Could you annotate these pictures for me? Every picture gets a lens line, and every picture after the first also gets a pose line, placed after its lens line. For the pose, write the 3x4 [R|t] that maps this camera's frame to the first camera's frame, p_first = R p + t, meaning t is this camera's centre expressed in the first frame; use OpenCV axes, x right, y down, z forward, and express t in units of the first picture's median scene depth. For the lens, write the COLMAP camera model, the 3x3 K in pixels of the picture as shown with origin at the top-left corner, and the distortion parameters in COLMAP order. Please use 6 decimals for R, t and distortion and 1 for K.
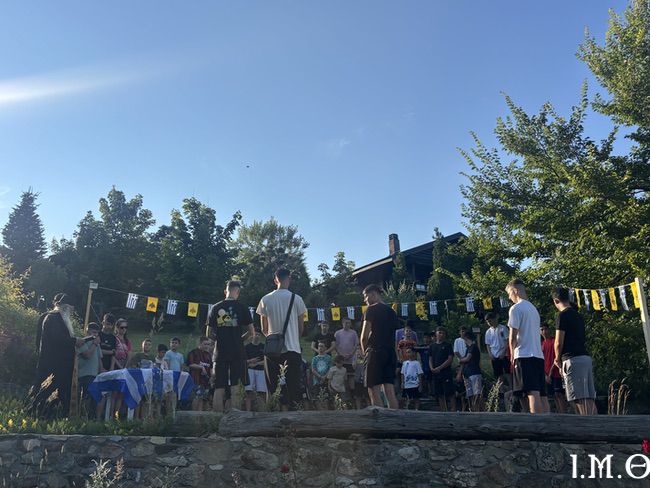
lens RADIAL K [[596.2, 0, 325.0], [0, 596.2, 244.0], [0, 0, 1]] dist [0.008716, 0.013143]
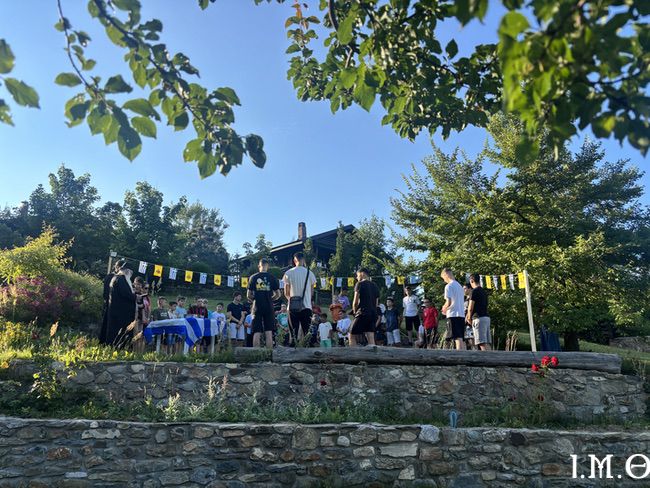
lens RADIAL K [[493.7, 0, 325.0], [0, 493.7, 244.0], [0, 0, 1]] dist [0.048852, -0.079662]
pose [[0.974878, 0.057220, 0.215264, -0.217107], [-0.064872, 0.997482, 0.028646, -0.013285], [-0.213083, -0.041891, 0.976136, -0.148831]]
